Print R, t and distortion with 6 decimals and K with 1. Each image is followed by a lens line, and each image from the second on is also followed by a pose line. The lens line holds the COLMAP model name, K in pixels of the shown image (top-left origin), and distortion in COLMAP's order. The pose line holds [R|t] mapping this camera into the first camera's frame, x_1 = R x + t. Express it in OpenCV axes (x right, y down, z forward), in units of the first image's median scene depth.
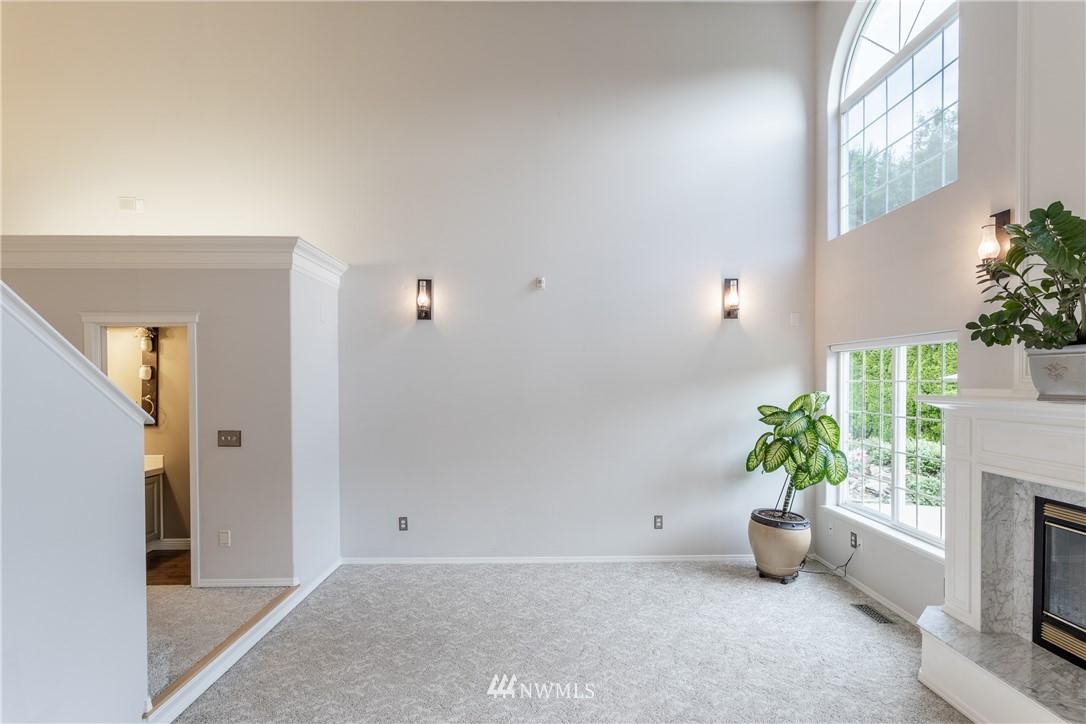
lens RADIAL K [[515.2, 0, 543.3], [0, 515.2, 388.7], [0, 0, 1]] dist [-0.004693, -0.000588]
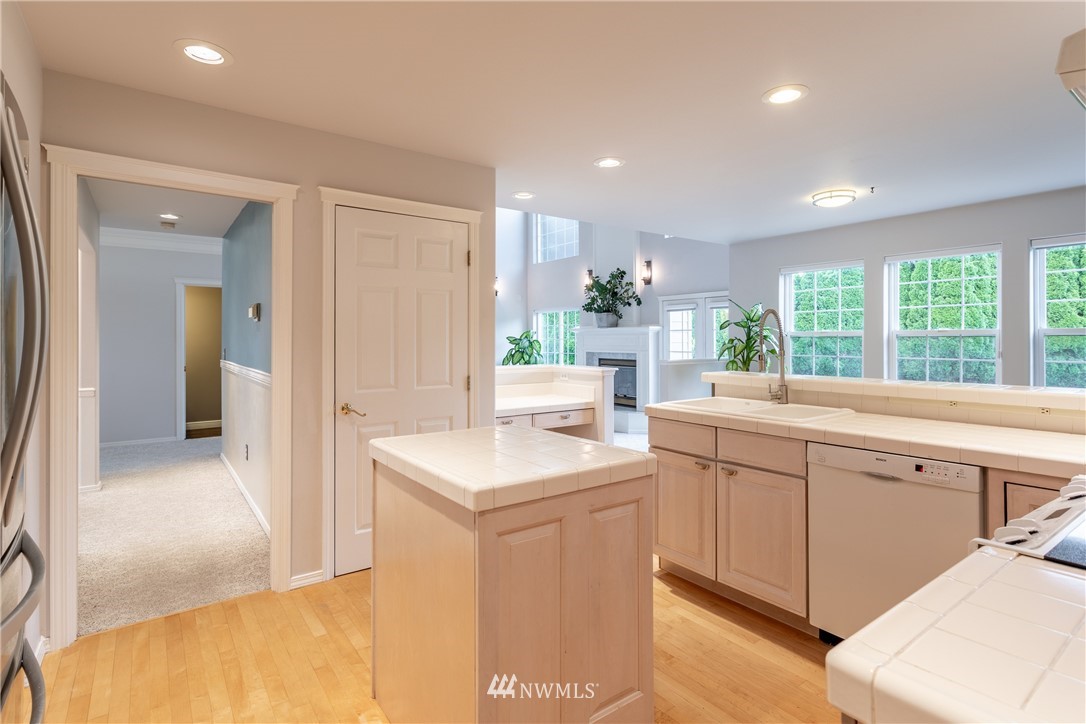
lens RADIAL K [[542.5, 0, 539.5], [0, 542.5, 340.9], [0, 0, 1]] dist [-0.000820, -0.000470]
pose [[0.814775, -0.002159, 0.579773, -0.879932], [0.011173, 0.999866, -0.011978, 0.087809], [-0.579669, 0.016237, 0.814690, -1.040876]]
